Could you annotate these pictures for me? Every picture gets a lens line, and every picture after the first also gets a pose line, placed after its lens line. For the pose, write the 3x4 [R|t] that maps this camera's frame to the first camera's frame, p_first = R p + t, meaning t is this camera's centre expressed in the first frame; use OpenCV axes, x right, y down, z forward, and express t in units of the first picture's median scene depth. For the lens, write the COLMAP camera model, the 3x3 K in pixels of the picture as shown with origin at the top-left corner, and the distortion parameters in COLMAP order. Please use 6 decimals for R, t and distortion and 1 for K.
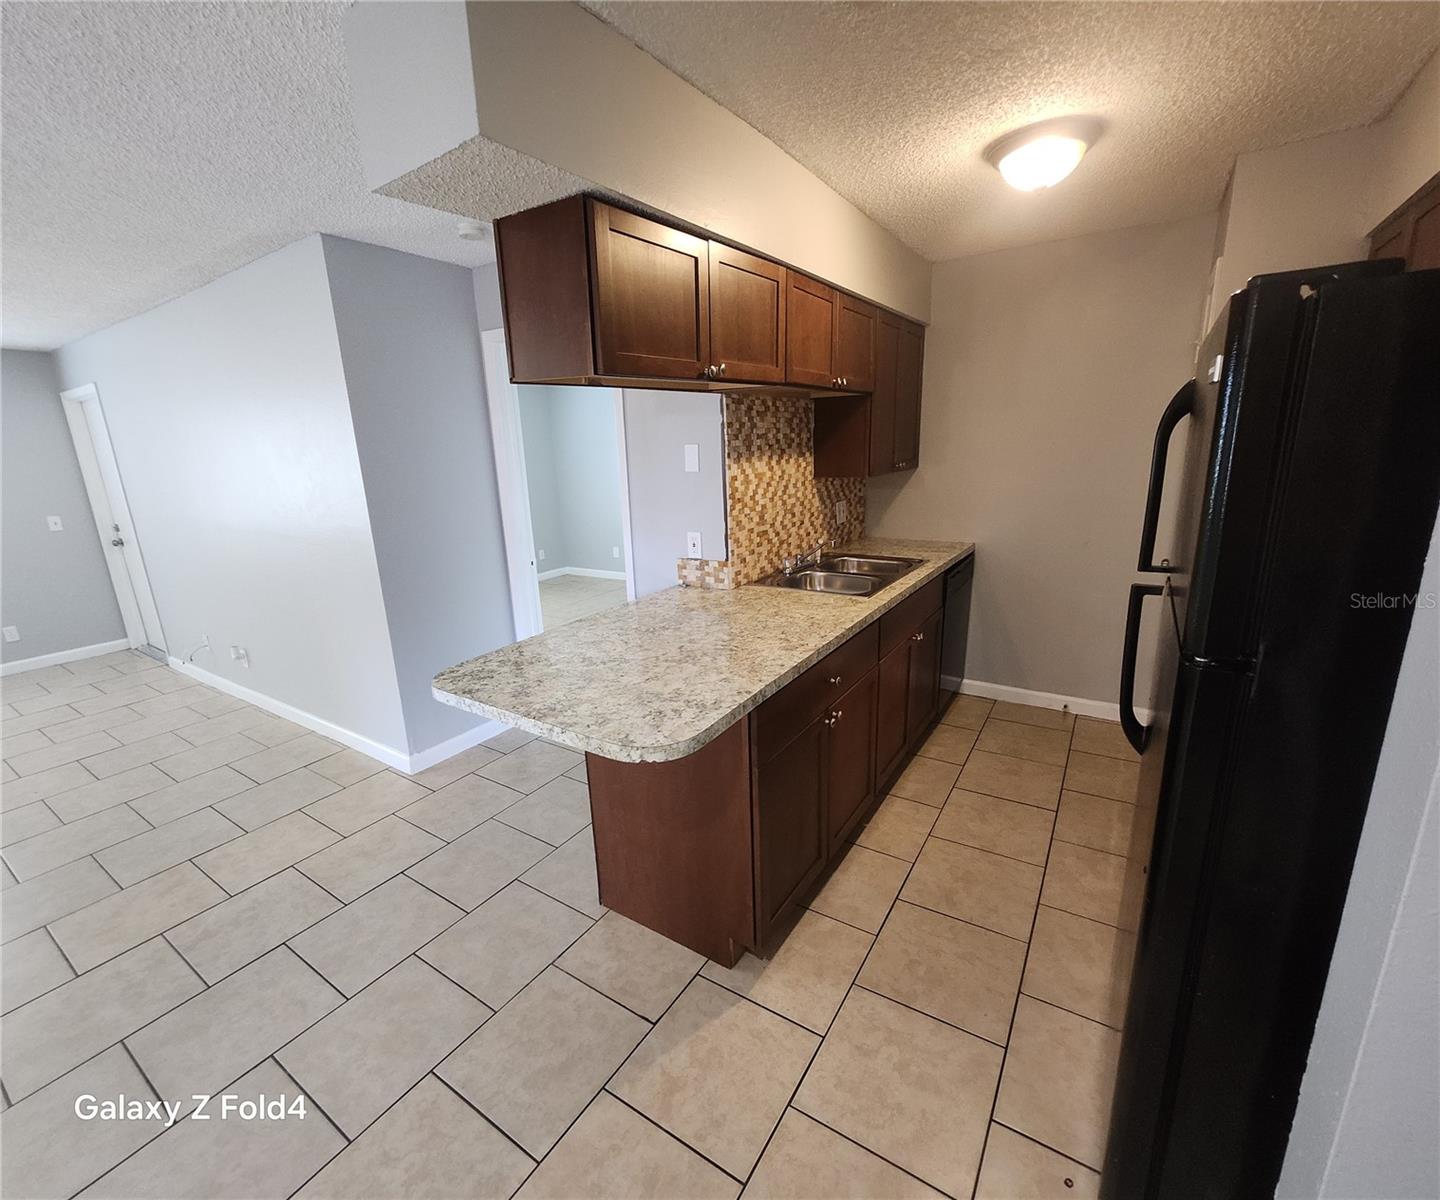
lens RADIAL K [[632.5, 0, 701.7], [0, 632.5, 602.6], [0, 0, 1]] dist [-0.000068, 0.000443]
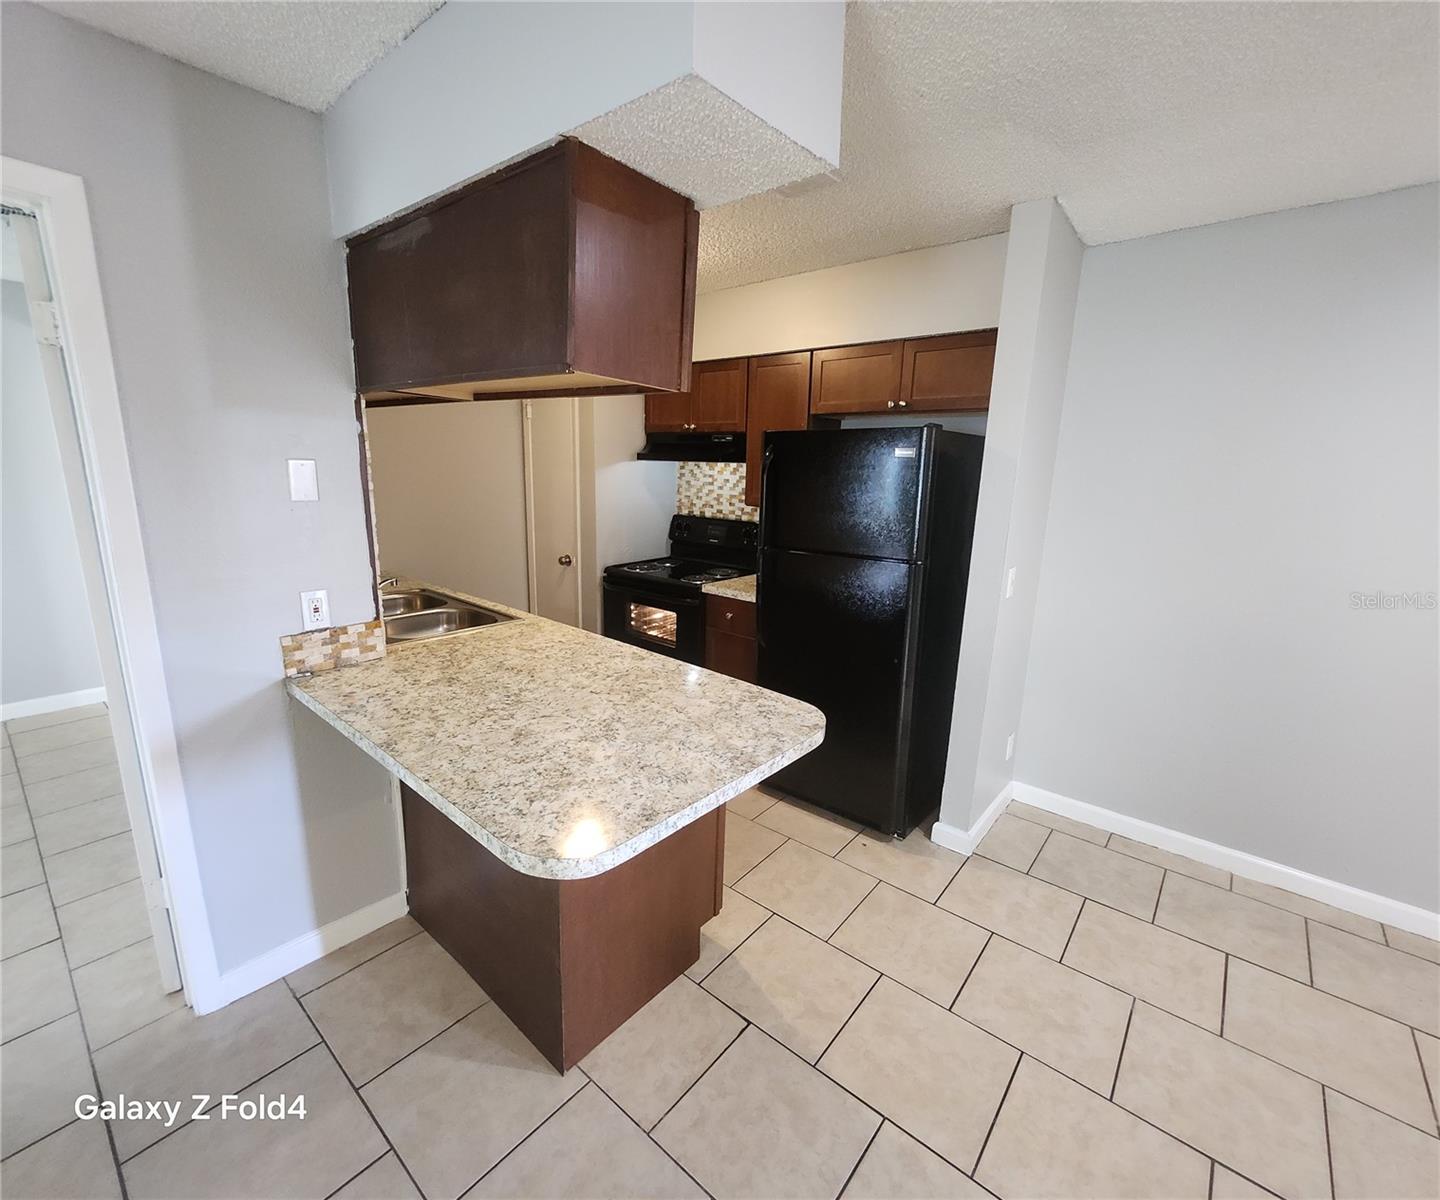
lens RADIAL K [[632.5, 0, 717.3], [0, 632.5, 603.5], [0, 0, 1]] dist [-0.000068, 0.000443]
pose [[0.103843, -0.174777, 0.979117, -0.731525], [0.215504, 0.965006, 0.149403, -0.124202], [-0.970966, 0.195489, 0.137874, 0.579228]]
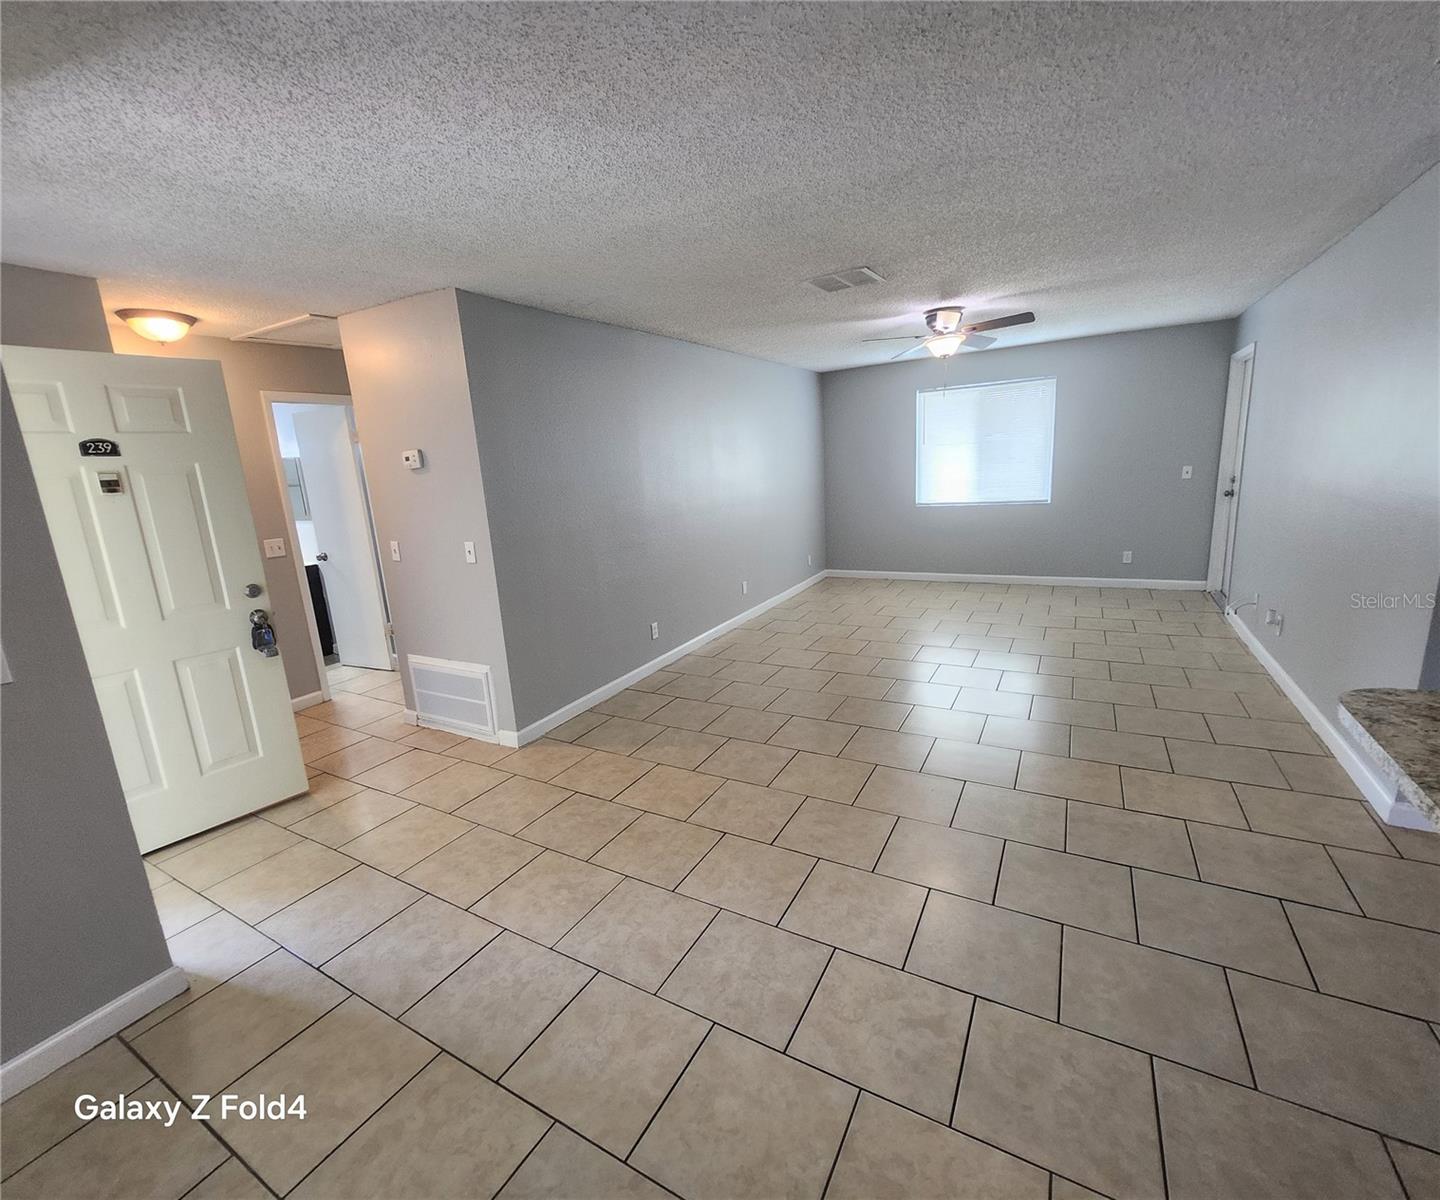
lens RADIAL K [[632.5, 0, 713.0], [0, 632.5, 601.6], [0, 0, 1]] dist [-0.000068, 0.000443]
pose [[0.082412, 0.250627, -0.964569, 0.198567], [-0.182635, 0.955269, 0.232607, -0.019912], [0.979721, 0.156994, 0.124499, 0.077534]]
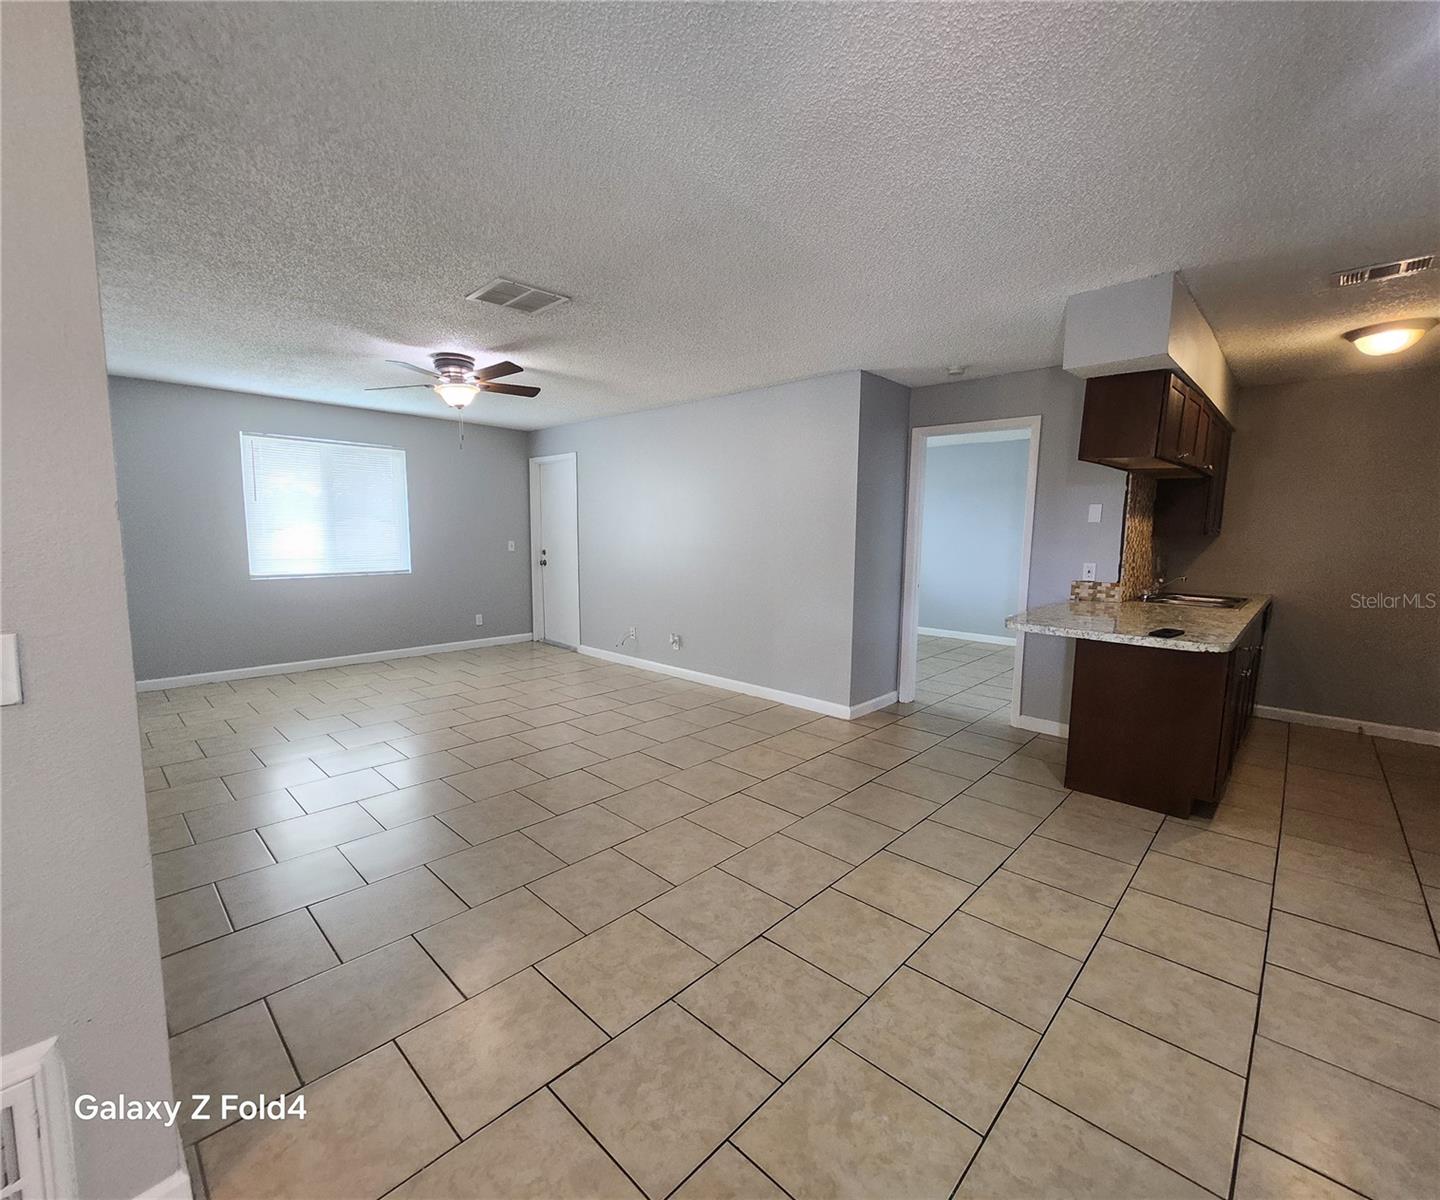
lens RADIAL K [[632.5, 0, 706.4], [0, 632.5, 600.8], [0, 0, 1]] dist [-0.000068, 0.000443]
pose [[0.984086, 0.072112, -0.162400, -0.758620], [-0.092472, 0.988273, -0.121514, 0.278972], [0.151733, 0.134598, 0.979214, -0.669798]]
